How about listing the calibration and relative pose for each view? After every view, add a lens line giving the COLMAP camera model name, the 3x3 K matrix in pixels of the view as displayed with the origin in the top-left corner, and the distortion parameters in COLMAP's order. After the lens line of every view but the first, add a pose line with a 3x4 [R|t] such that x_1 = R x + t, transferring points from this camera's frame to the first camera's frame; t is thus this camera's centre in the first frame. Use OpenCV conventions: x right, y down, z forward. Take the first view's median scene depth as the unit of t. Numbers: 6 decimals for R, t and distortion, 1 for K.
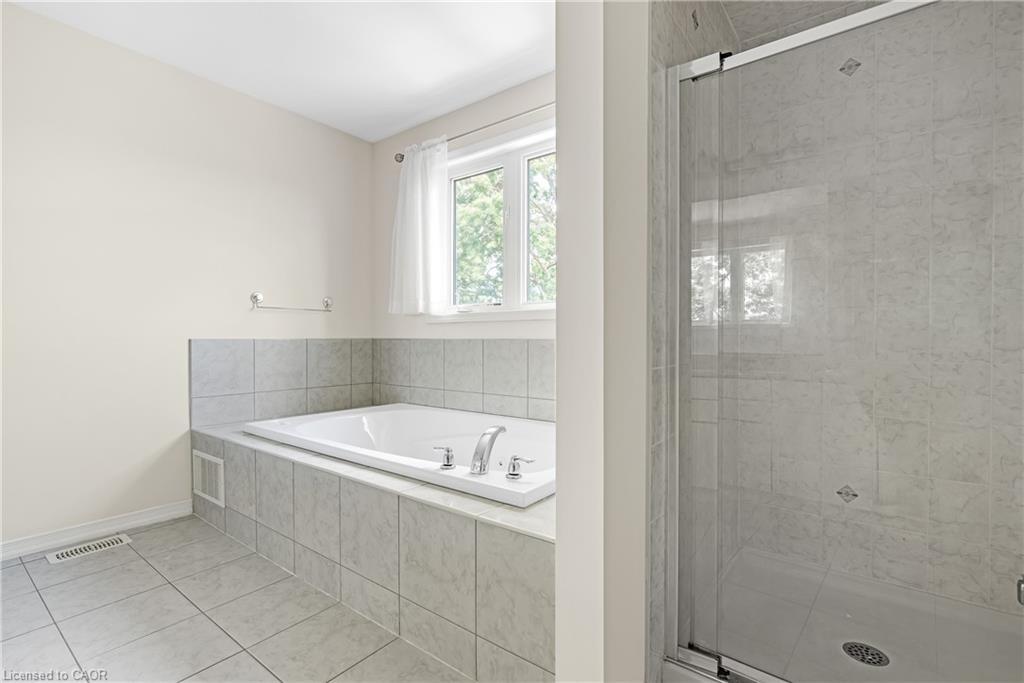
lens RADIAL K [[462.7, 0, 515.1], [0, 462.7, 344.0], [0, 0, 1]] dist [-0.001177, -0.000309]
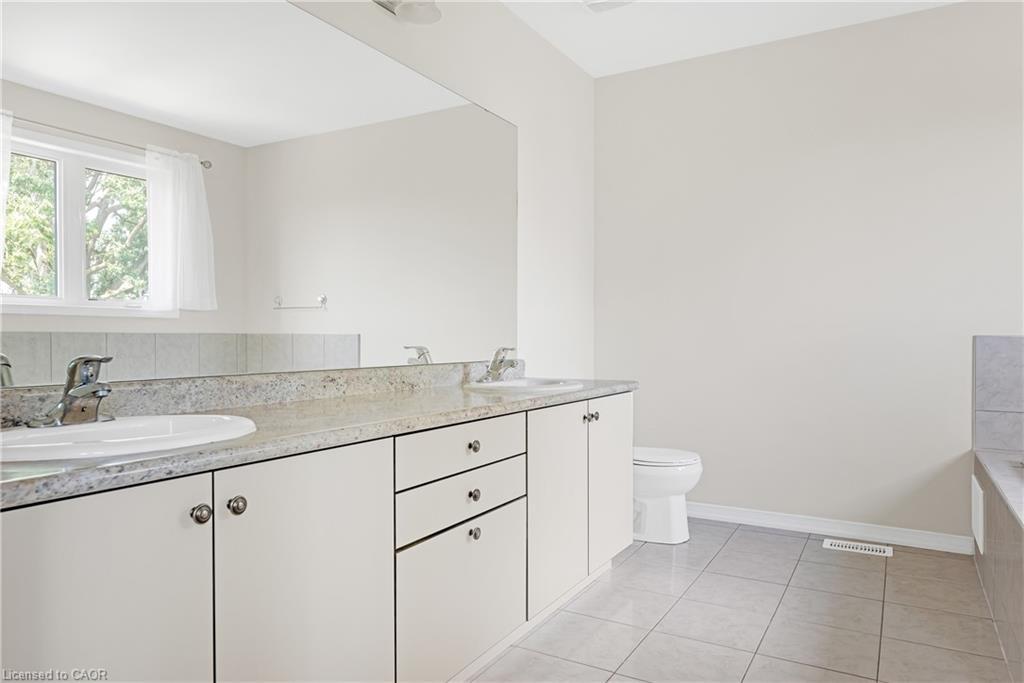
lens RADIAL K [[679.8, 0, 512.0], [0, 679.8, 341.5], [0, 0, 1]] dist [0.006819, 0.002700]
pose [[0.130795, 0.007465, -0.991381, 0.434665], [-0.000115, 0.999972, 0.007514, -0.011991], [0.991409, -0.000869, 0.130792, 0.072590]]
